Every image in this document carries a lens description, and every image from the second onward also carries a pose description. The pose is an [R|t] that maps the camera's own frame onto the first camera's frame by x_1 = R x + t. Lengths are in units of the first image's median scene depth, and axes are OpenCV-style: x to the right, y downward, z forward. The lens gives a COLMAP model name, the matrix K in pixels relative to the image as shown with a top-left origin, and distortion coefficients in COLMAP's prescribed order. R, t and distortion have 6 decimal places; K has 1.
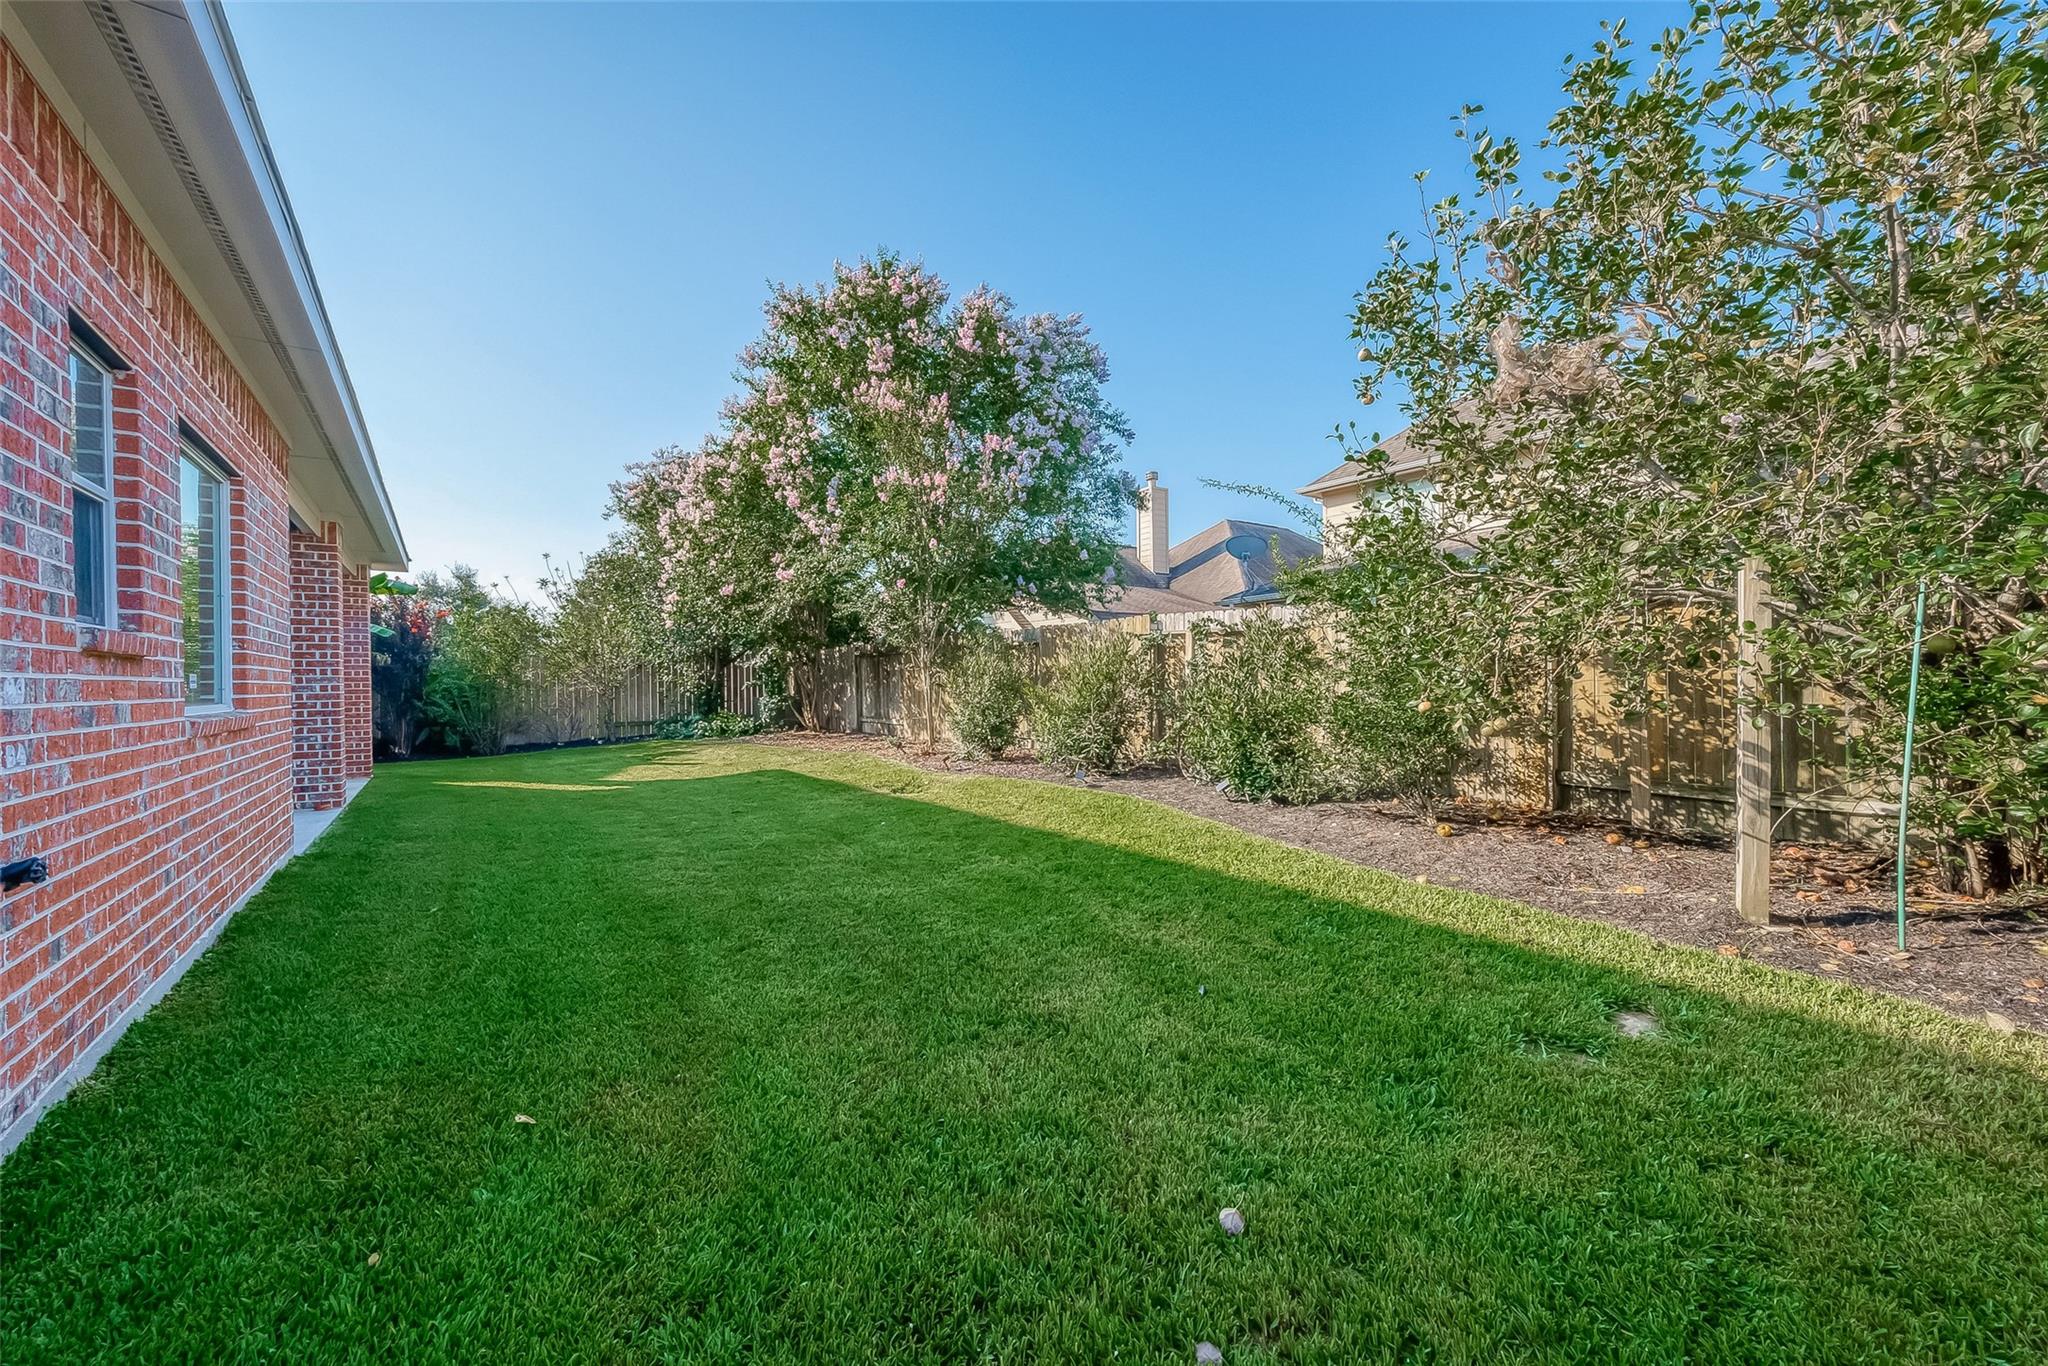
lens RADIAL K [[808.1, 0, 1026.7], [0, 808.1, 682.0], [0, 0, 1]] dist [0.001878, -0.000477]
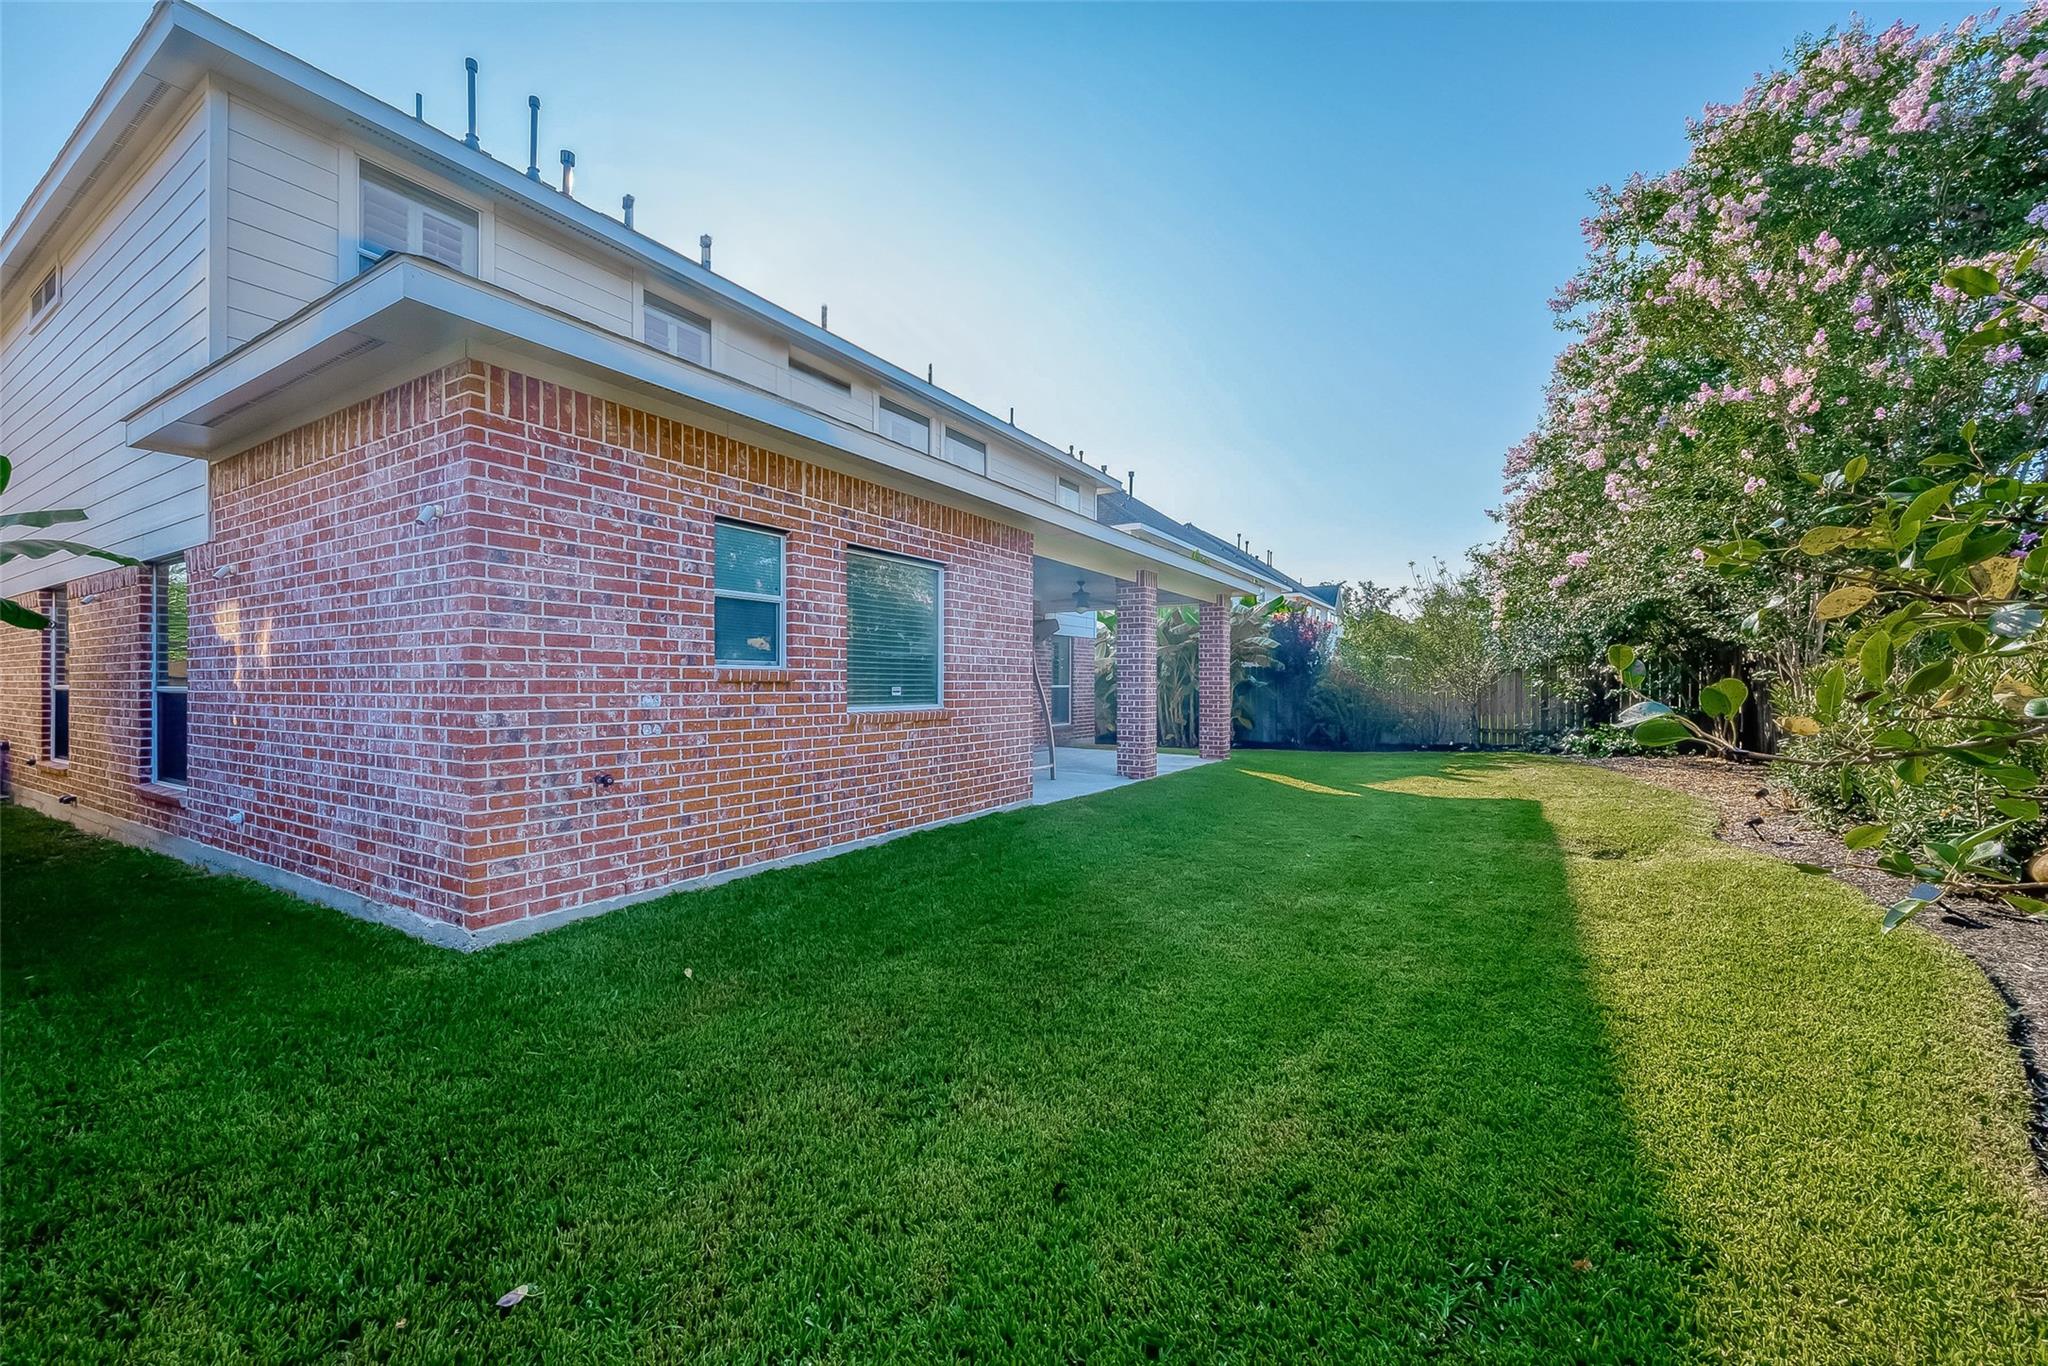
lens RADIAL K [[808.1, 0, 1024.1], [0, 808.1, 681.4], [0, 0, 1]] dist [0.001878, -0.000477]
pose [[0.395012, 0.013254, -0.918580, 0.600652], [-0.010710, 0.999894, 0.009822, -0.037465], [0.918613, 0.005958, 0.395113, 0.513234]]
